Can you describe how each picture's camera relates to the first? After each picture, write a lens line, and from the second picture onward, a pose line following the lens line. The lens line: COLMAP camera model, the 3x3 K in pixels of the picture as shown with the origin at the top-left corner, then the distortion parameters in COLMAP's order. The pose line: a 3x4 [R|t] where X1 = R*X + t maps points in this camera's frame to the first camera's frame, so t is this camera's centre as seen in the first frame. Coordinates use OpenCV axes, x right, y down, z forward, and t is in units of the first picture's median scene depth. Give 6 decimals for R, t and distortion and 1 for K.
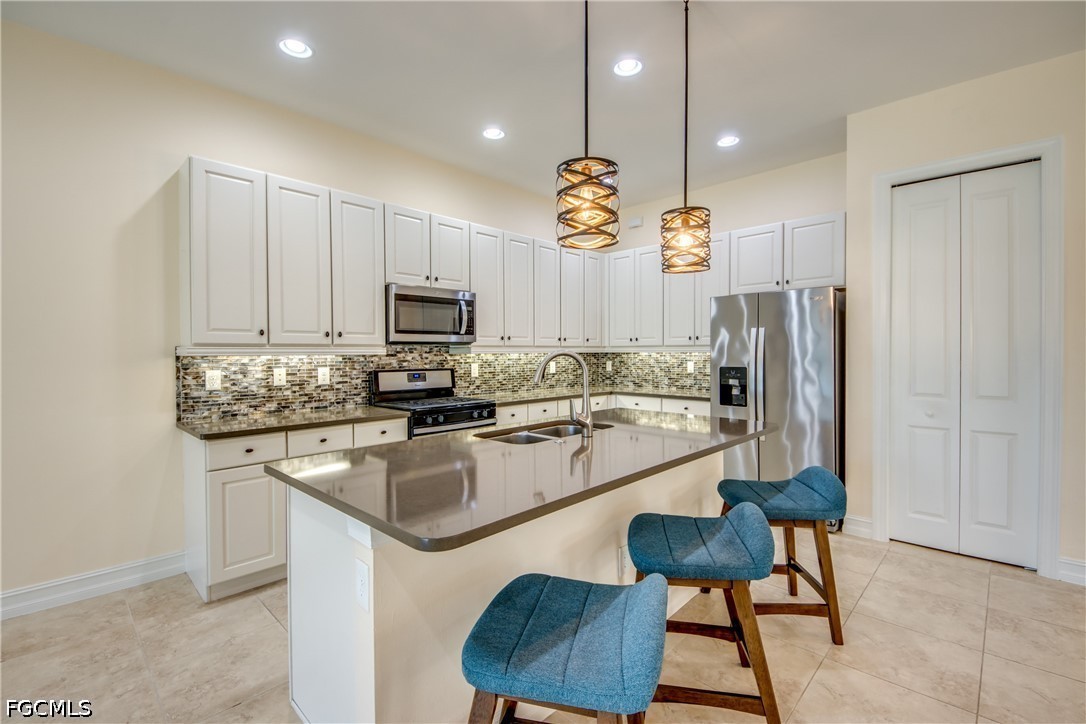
lens RADIAL K [[461.3, 0, 542.0], [0, 461.3, 354.0], [0, 0, 1]] dist [0.037556, -0.032870]
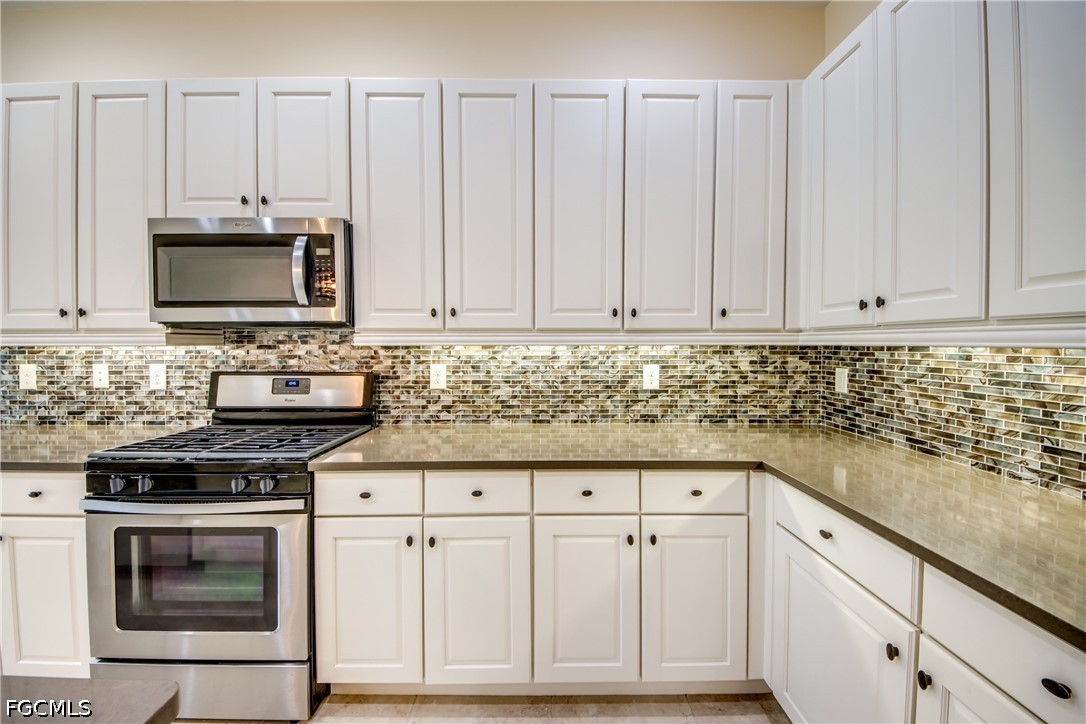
lens RADIAL K [[409.0, 0, 548.8], [0, 409.0, 348.4], [0, 0, 1]] dist [0.031637, -0.020579]
pose [[0.710055, 0.015204, -0.703982, 0.336508], [-0.006460, 0.999865, 0.015079, -0.006524], [0.704117, -0.006159, 0.710057, 0.915488]]
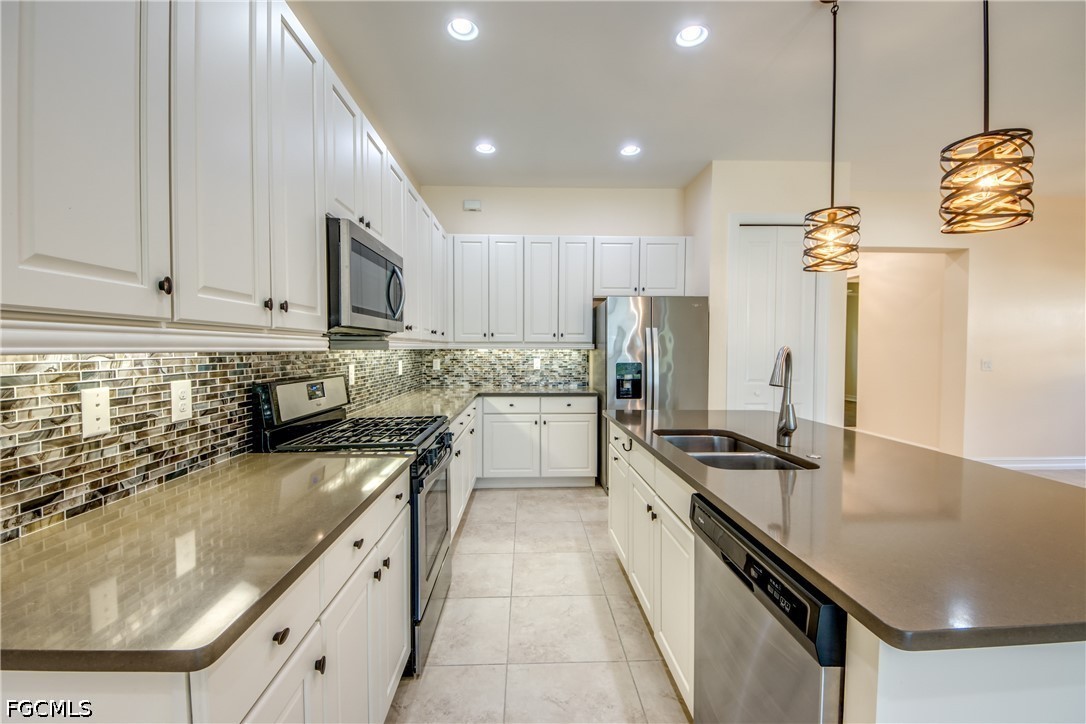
lens RADIAL K [[443.3, 0, 540.4], [0, 443.3, 357.5], [0, 0, 1]] dist [-0.000552, -0.016744]
pose [[0.692212, -0.009306, 0.721634, -0.501848], [-0.001276, 0.999900, 0.014118, 0.001343], [-0.721693, -0.010693, 0.692131, 0.450530]]
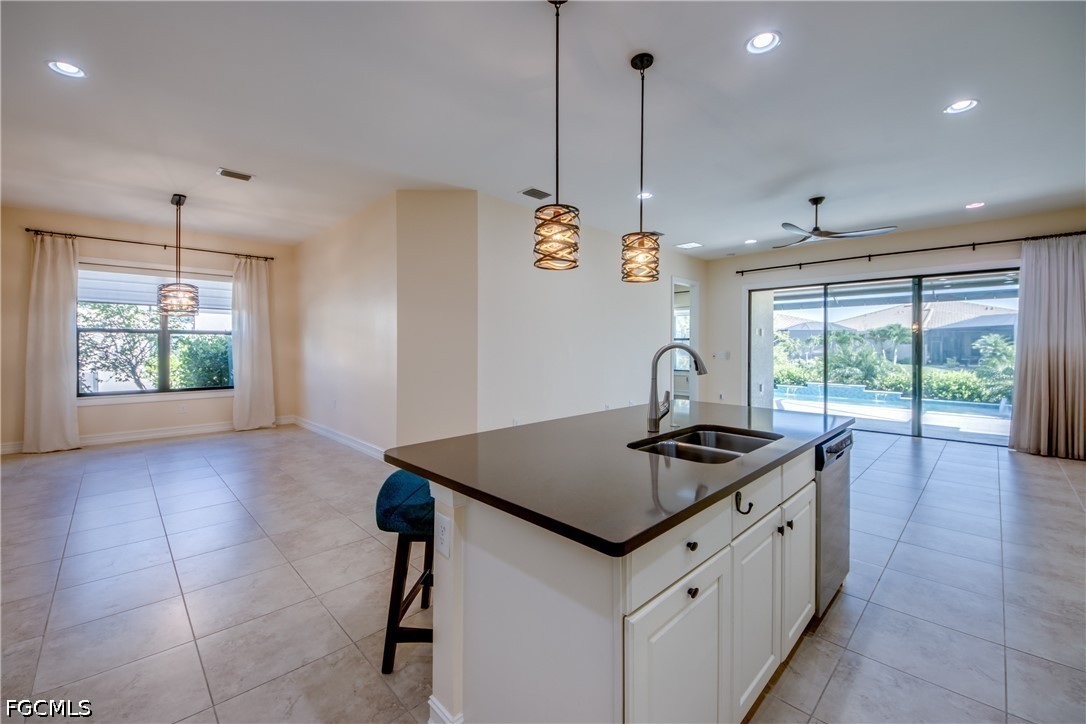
lens RADIAL K [[433.6, 0, 544.7], [0, 433.6, 347.8], [0, 0, 1]] dist [0.038934, -0.026267]
pose [[-0.999873, 0.002697, 0.015735, 0.200308], [0.002831, 0.999960, 0.008504, -0.004112], [-0.015711, 0.008548, -0.999840, 1.174444]]
